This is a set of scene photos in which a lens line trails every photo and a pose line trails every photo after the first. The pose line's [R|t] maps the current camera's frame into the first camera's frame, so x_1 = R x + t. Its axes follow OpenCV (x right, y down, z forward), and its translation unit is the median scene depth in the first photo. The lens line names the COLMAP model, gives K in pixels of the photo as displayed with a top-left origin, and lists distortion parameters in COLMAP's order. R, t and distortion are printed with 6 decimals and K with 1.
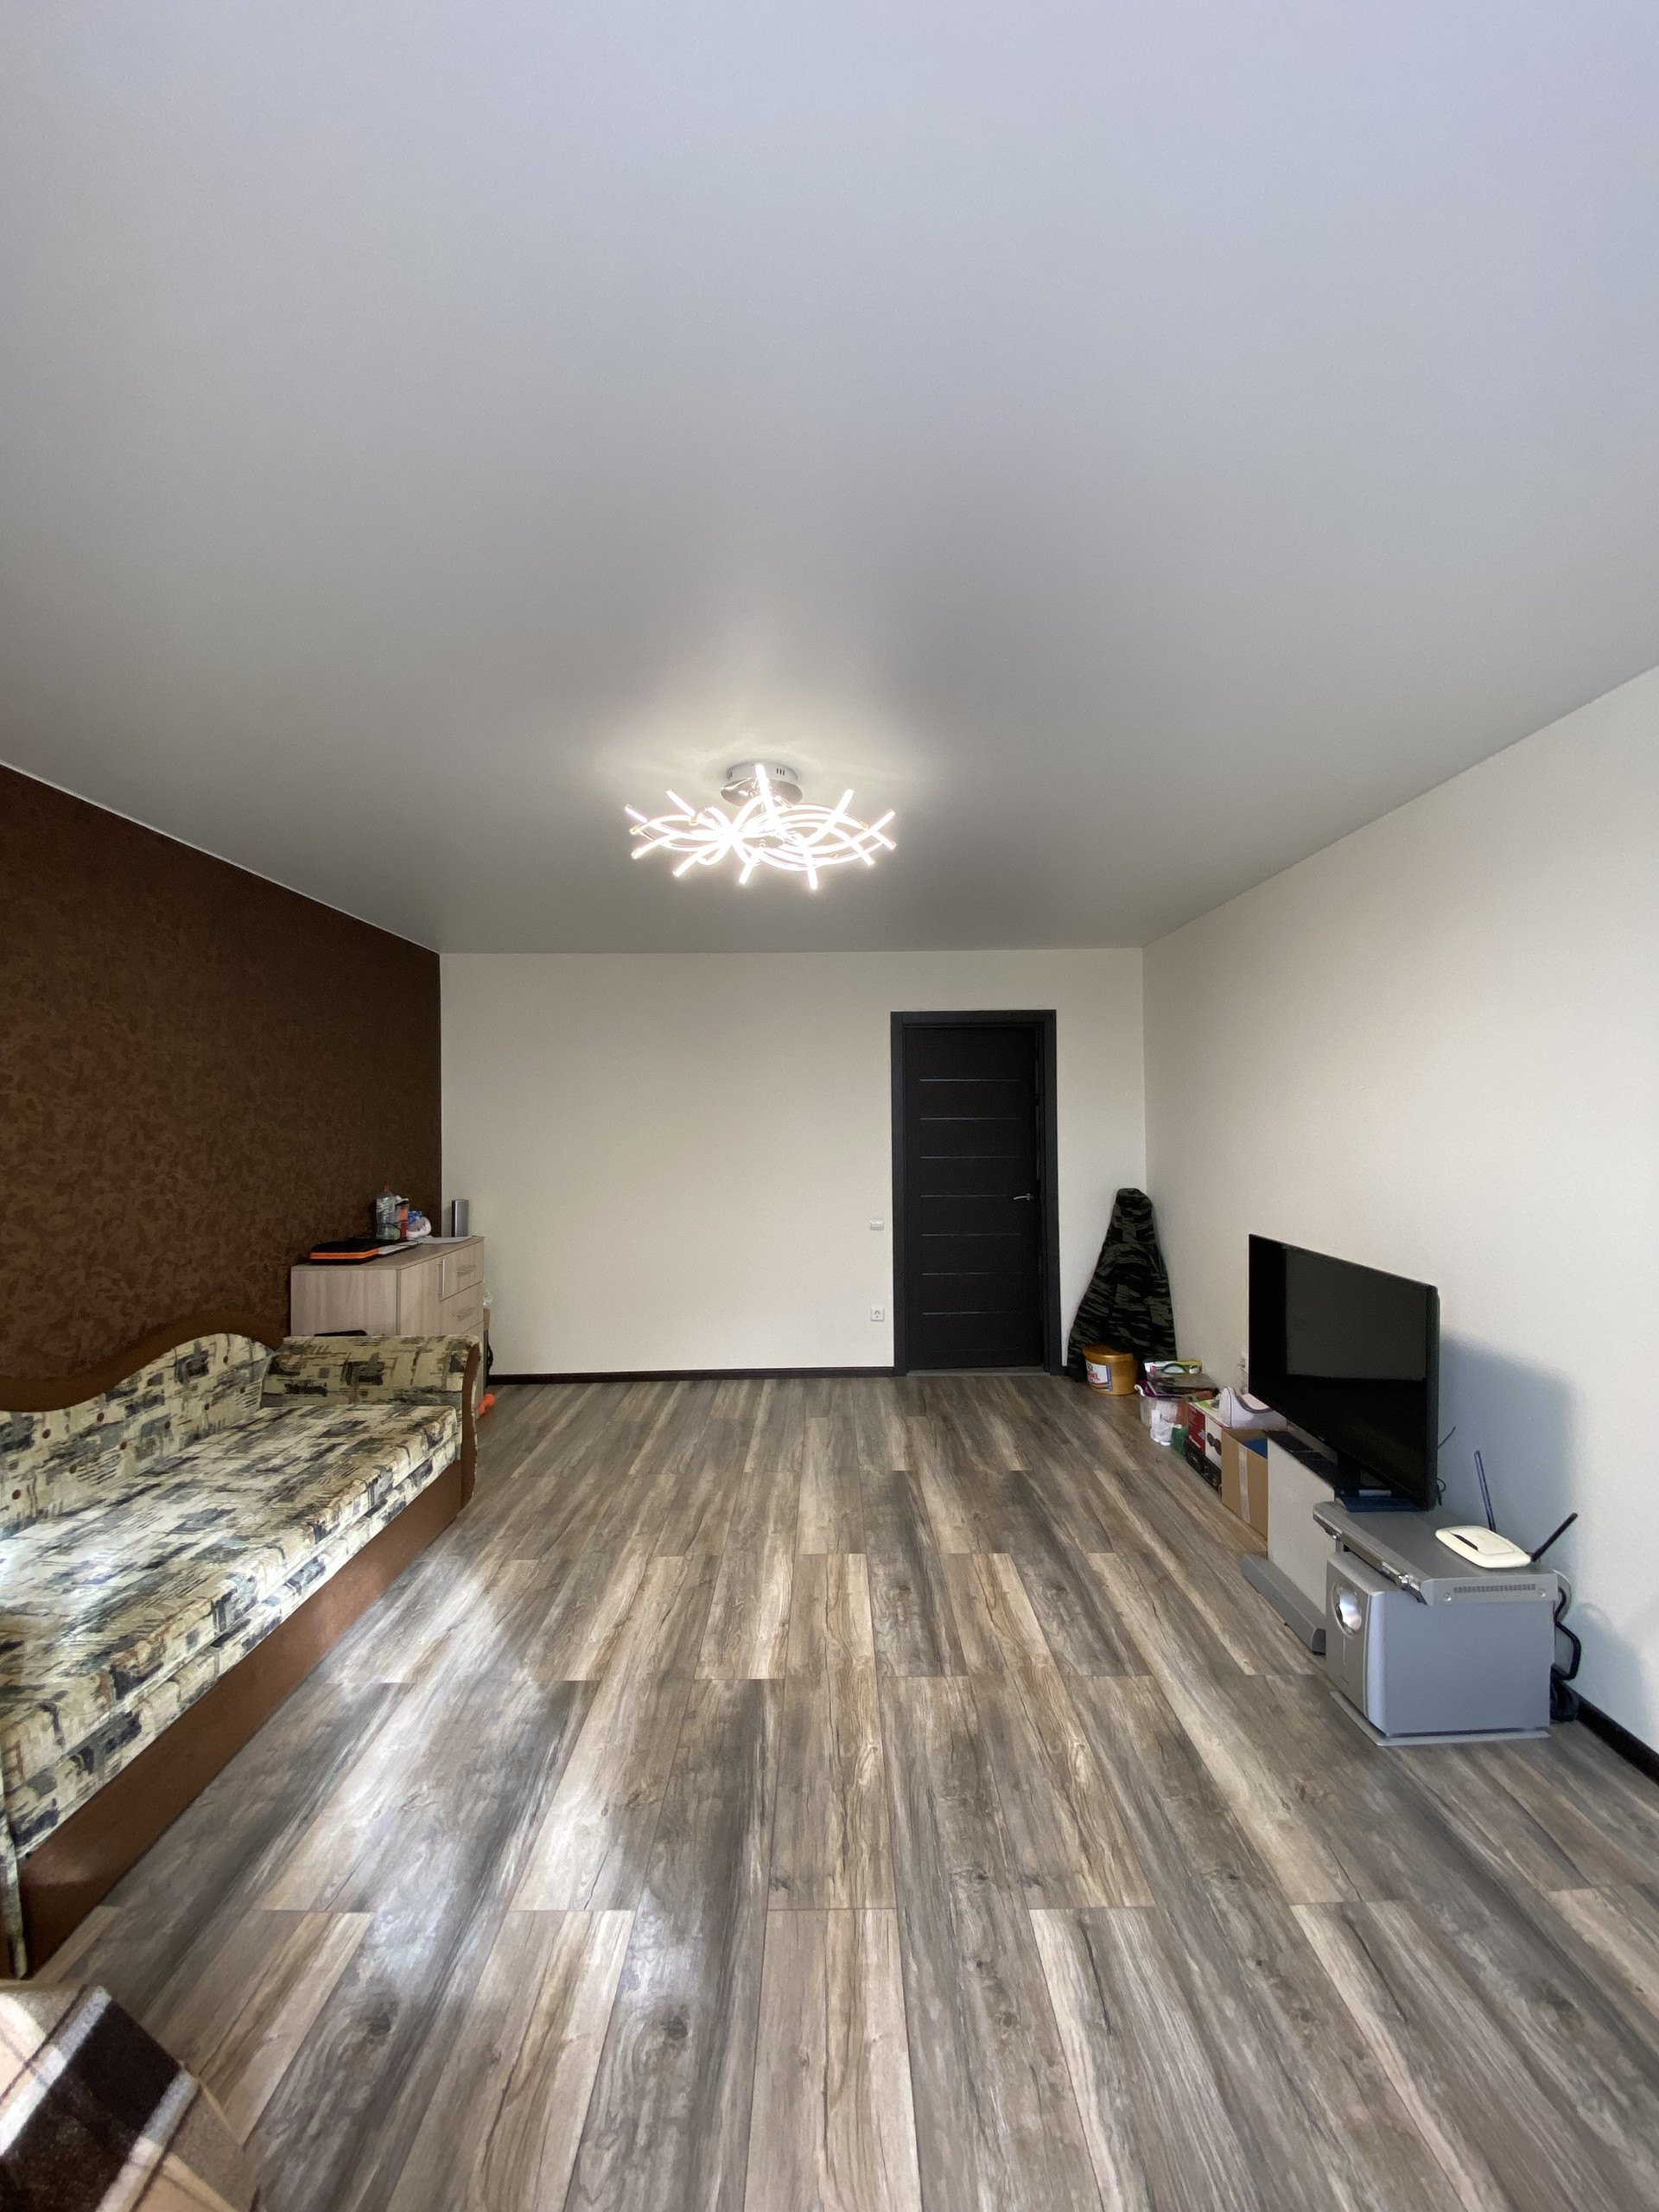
lens RADIAL K [[891.8, 0, 832.7], [0, 891.8, 1105.2], [0, 0, 1]] dist [0.013701, -0.017851]
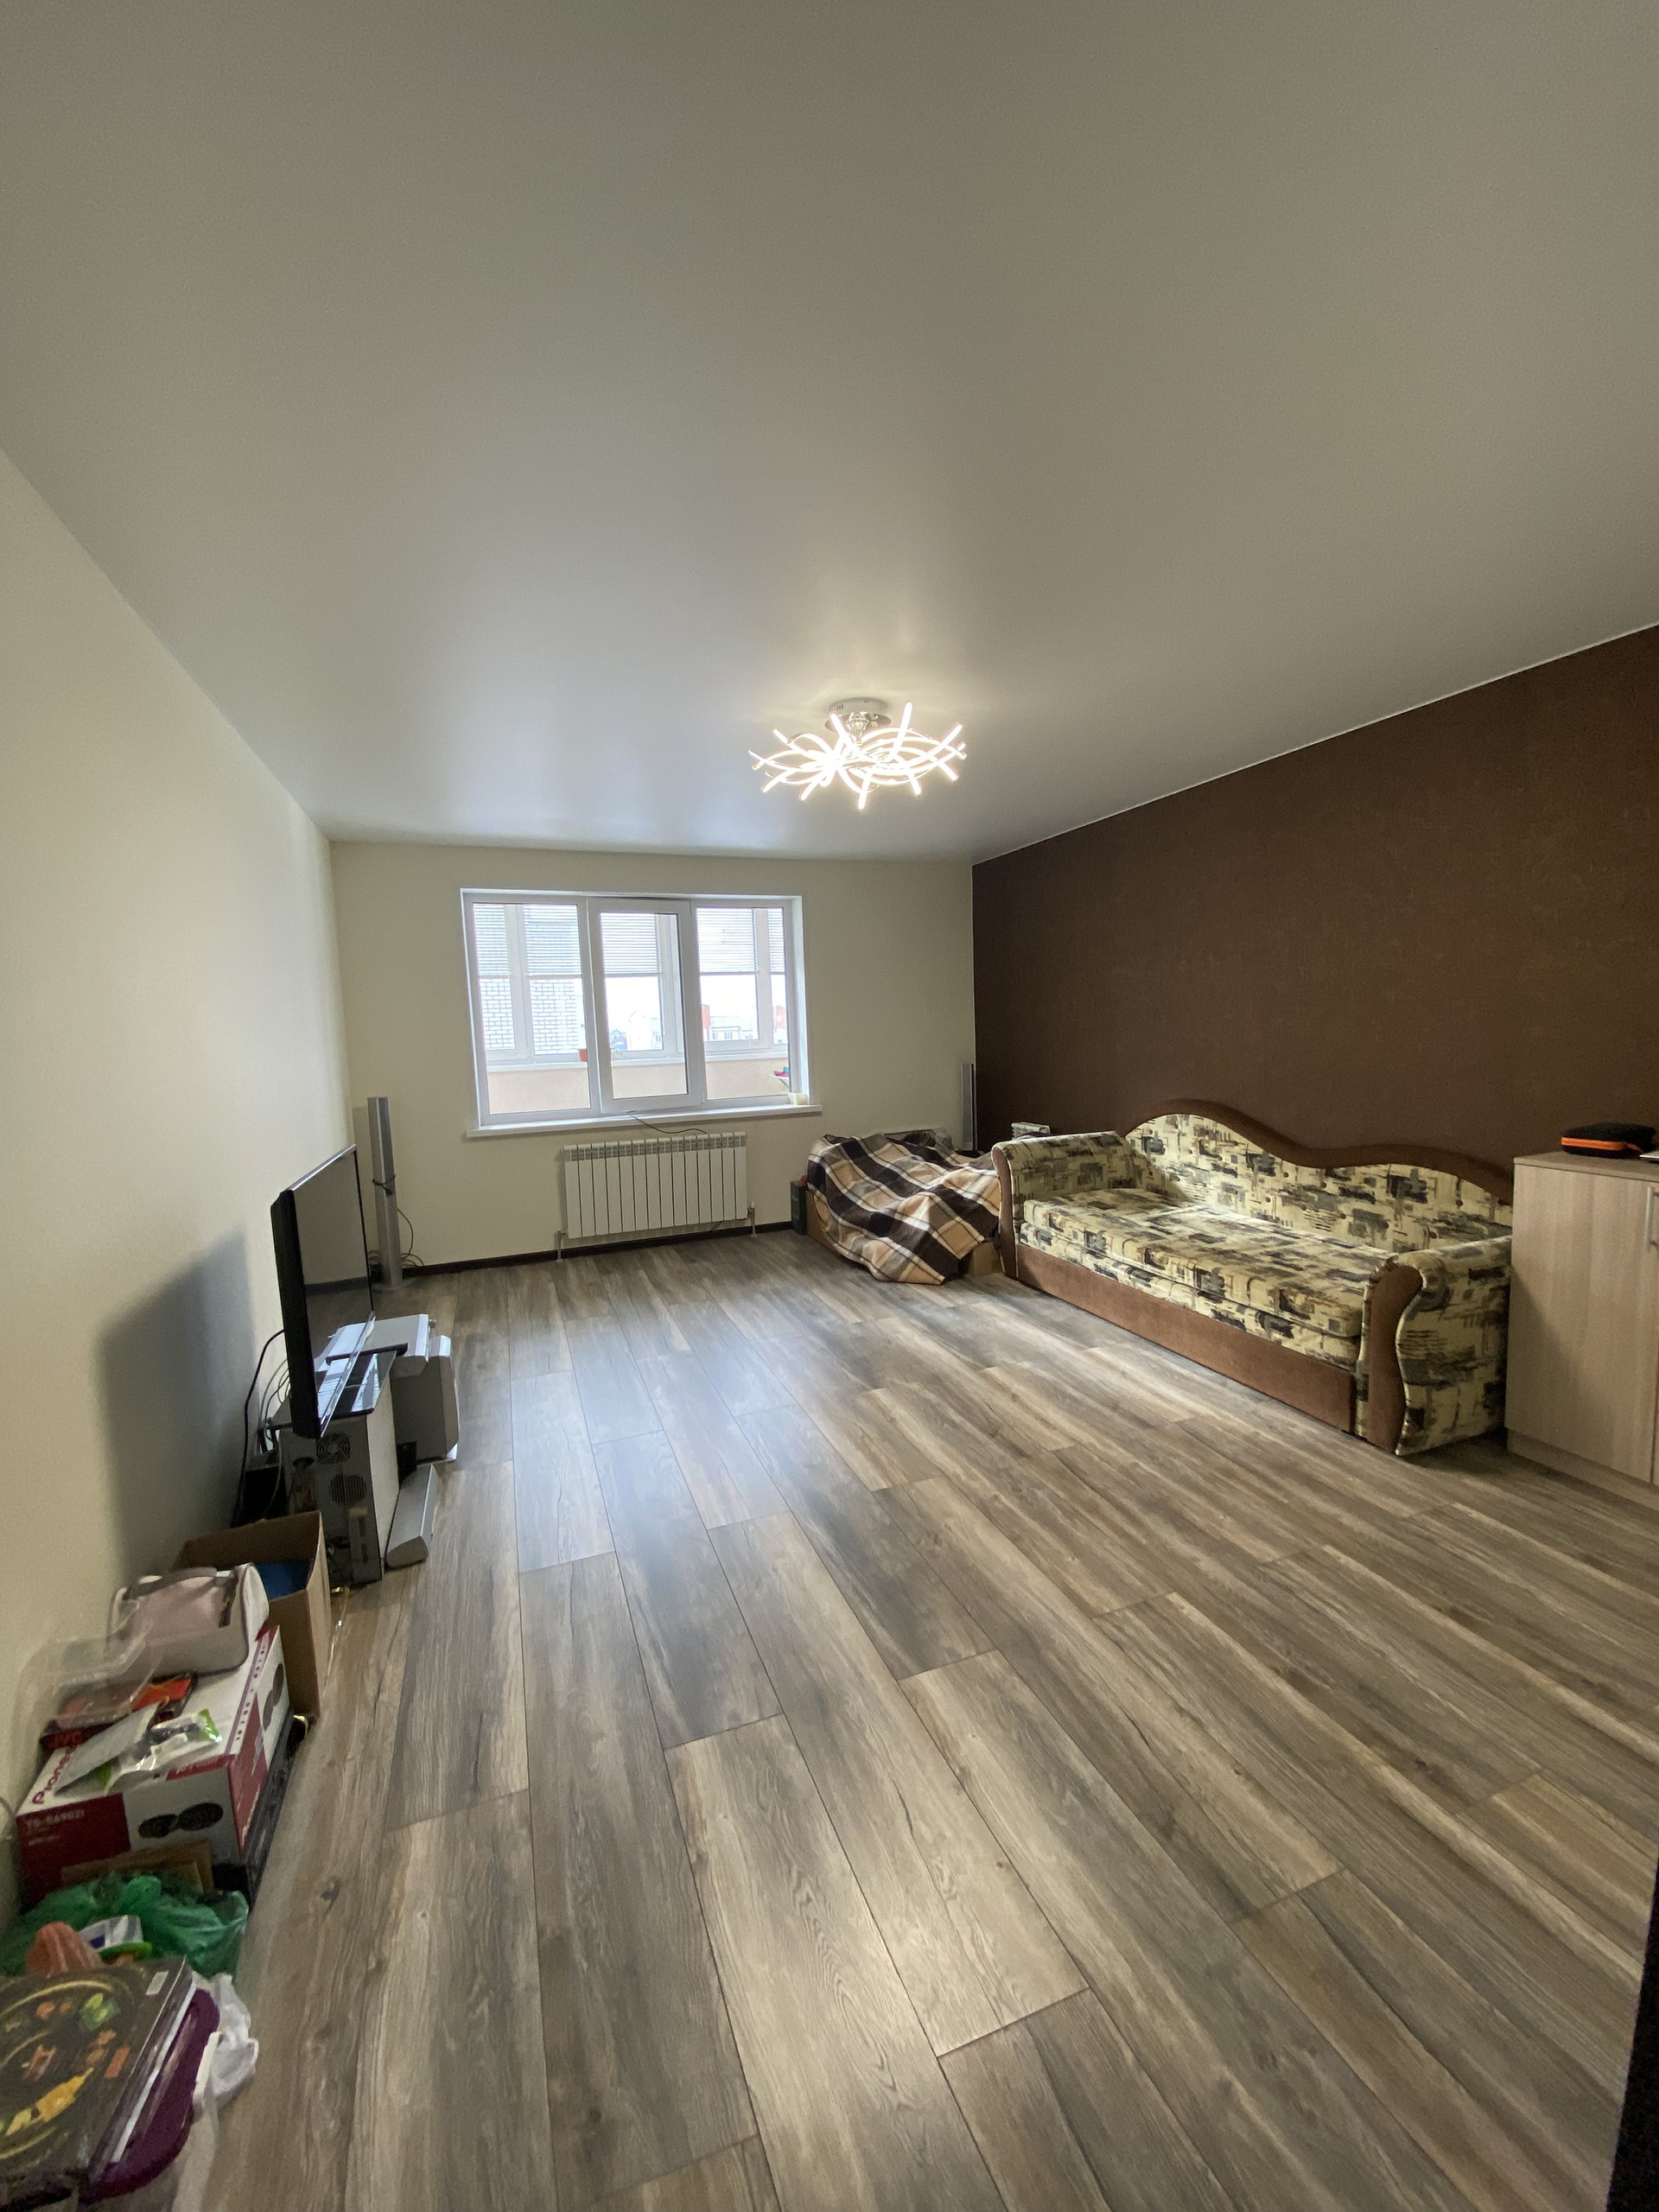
lens RADIAL K [[891.8, 0, 832.7], [0, 891.8, 1105.2], [0, 0, 1]] dist [0.013701, -0.017851]
pose [[-0.936930, 0.078580, -0.340570, 0.361918], [0.054601, 0.995343, 0.079445, 0.061782], [0.345227, 0.055838, -0.936857, 1.909718]]
